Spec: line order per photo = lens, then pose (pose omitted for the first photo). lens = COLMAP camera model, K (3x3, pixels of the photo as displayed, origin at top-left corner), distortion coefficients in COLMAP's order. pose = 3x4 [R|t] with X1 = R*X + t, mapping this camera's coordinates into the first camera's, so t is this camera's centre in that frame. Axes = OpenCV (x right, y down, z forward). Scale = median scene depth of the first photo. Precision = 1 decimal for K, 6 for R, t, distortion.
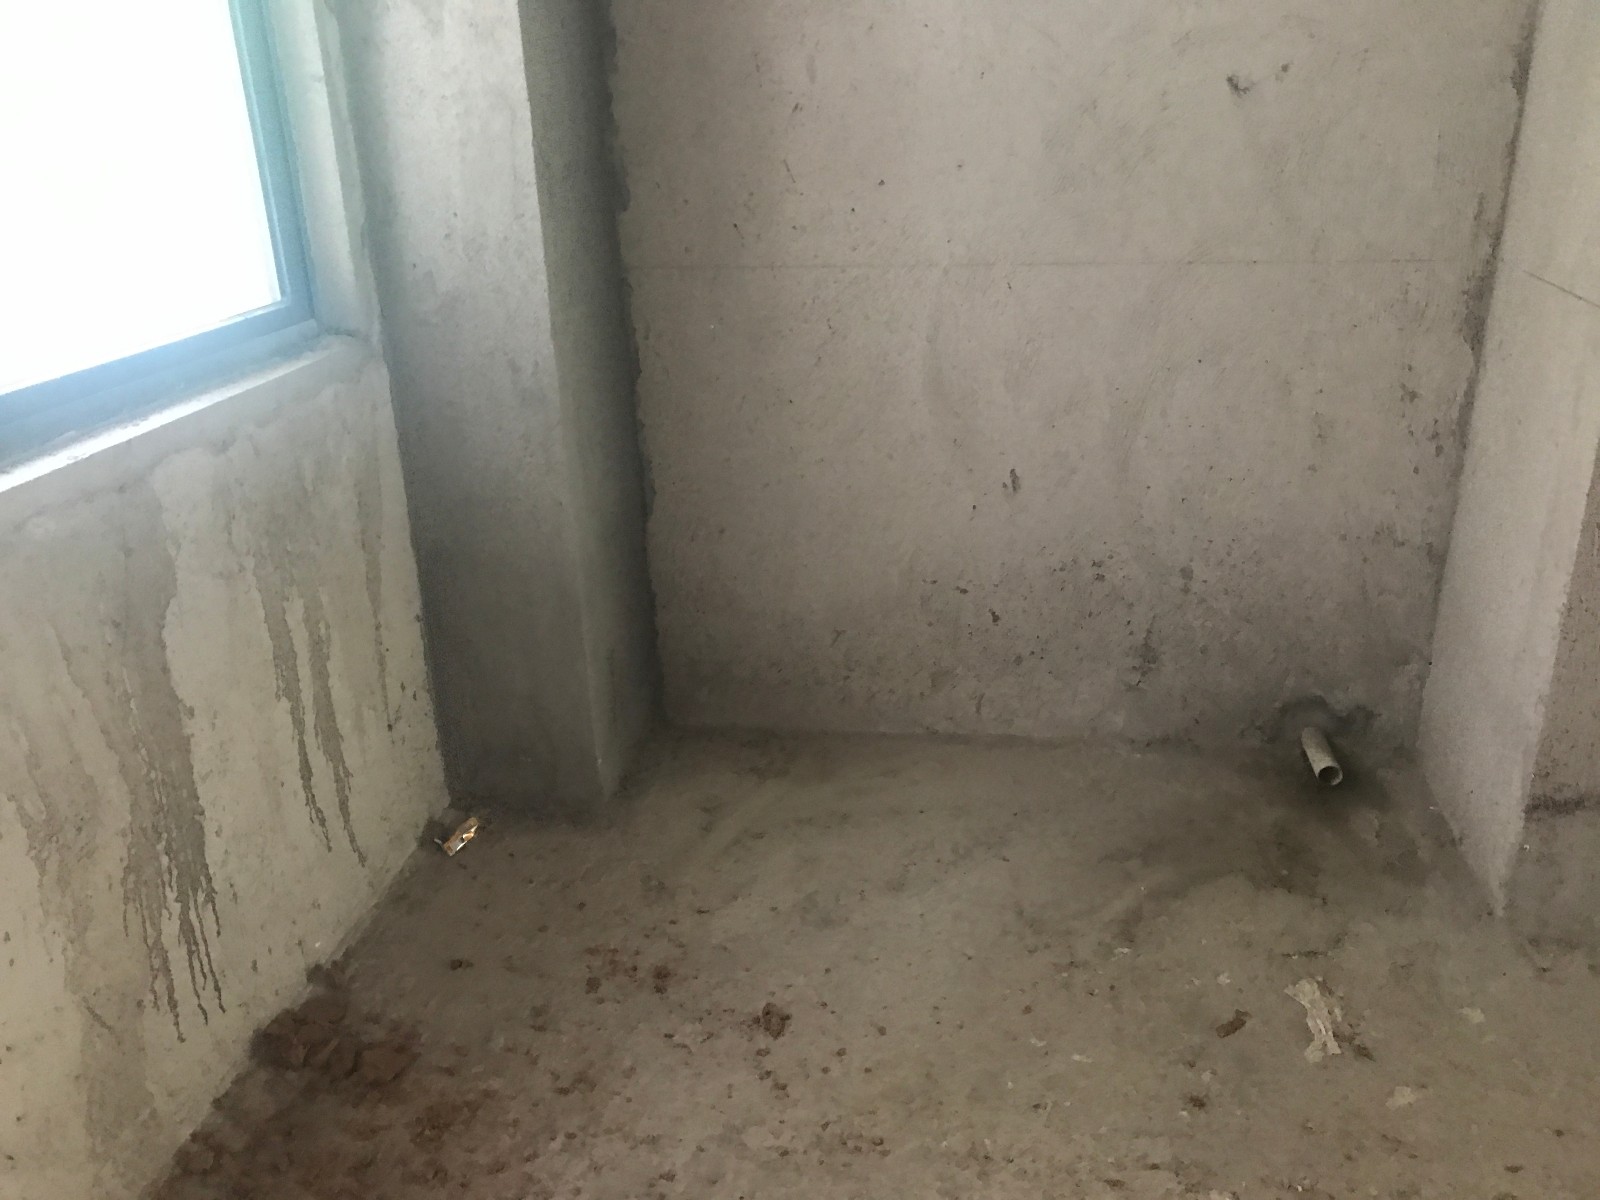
lens RADIAL K [[1307.8, 0, 800.0], [0, 1307.8, 600.0], [0, 0, 1]] dist [-0.002225, -0.001289]
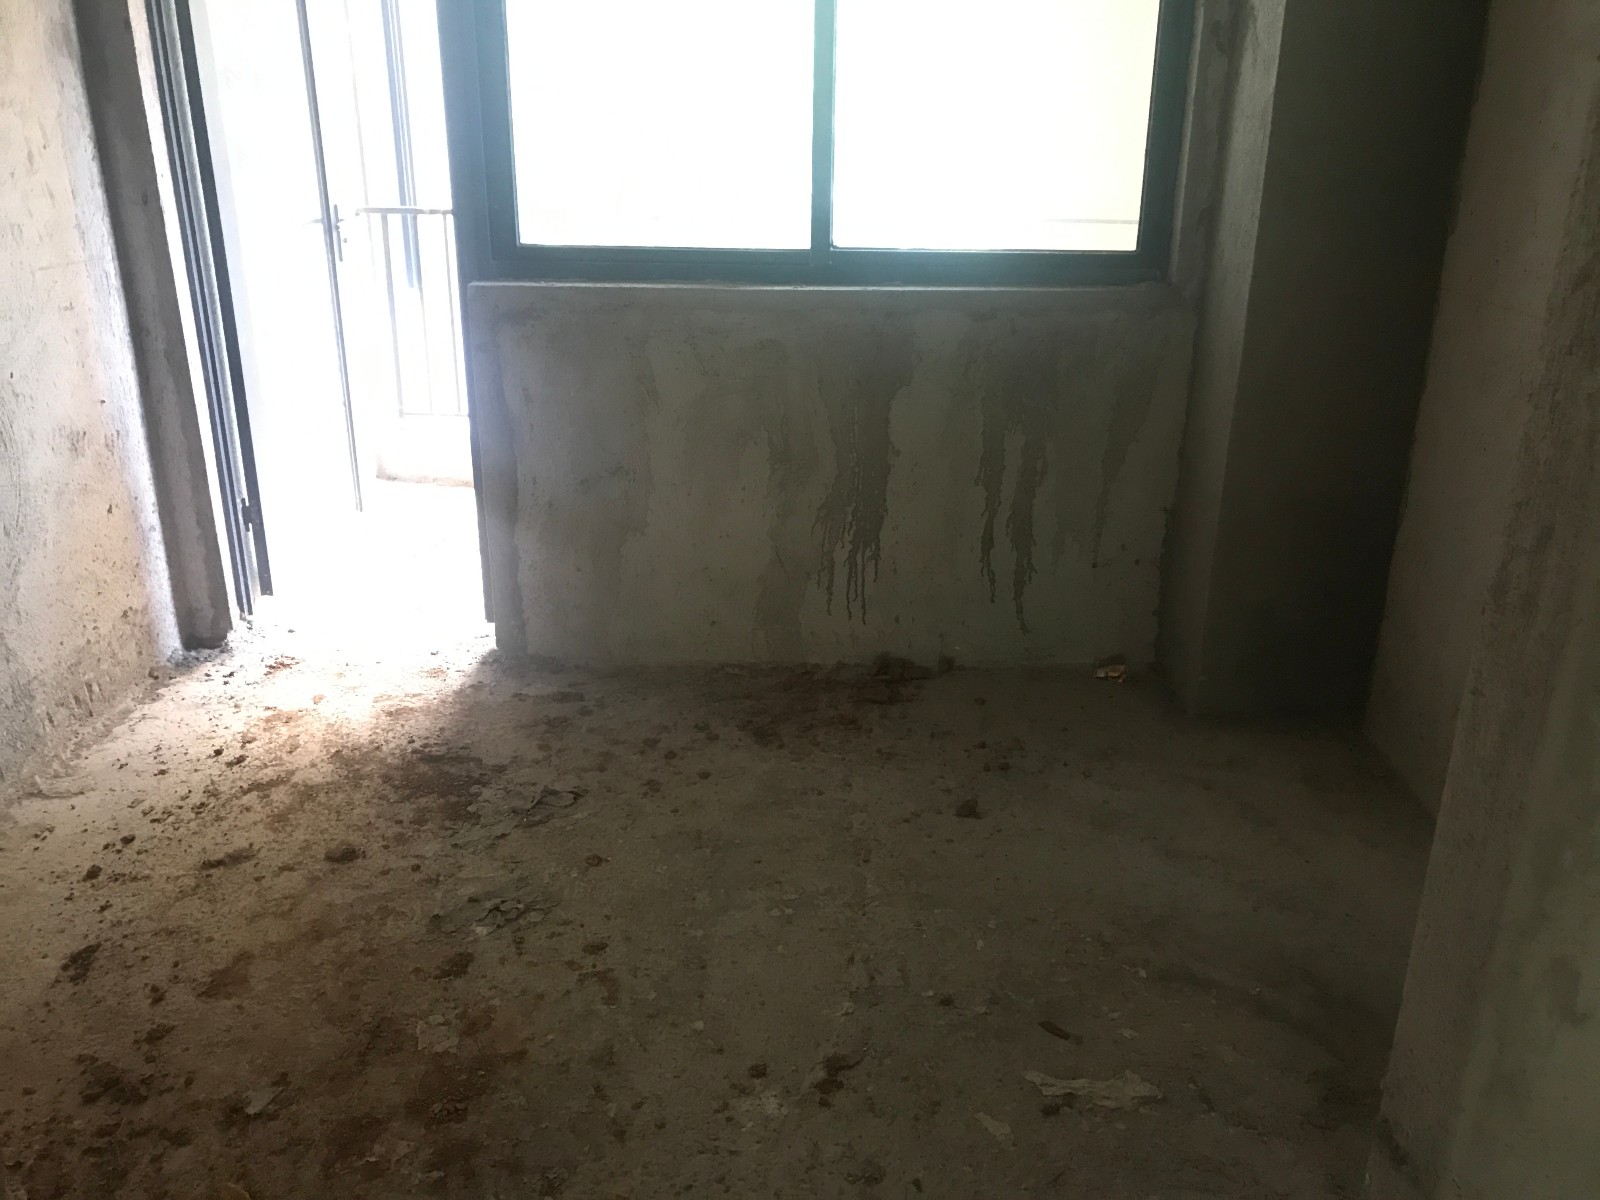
lens RADIAL K [[1301.9, 0, 800.0], [0, 1301.9, 600.0], [0, 0, 1]] dist [0.004207, 0.000356]
pose [[0.144823, 0.381002, -0.913162, 1.070477], [-0.379871, 0.873577, 0.304240, -0.202077], [0.913633, 0.302823, 0.271245, 0.411469]]
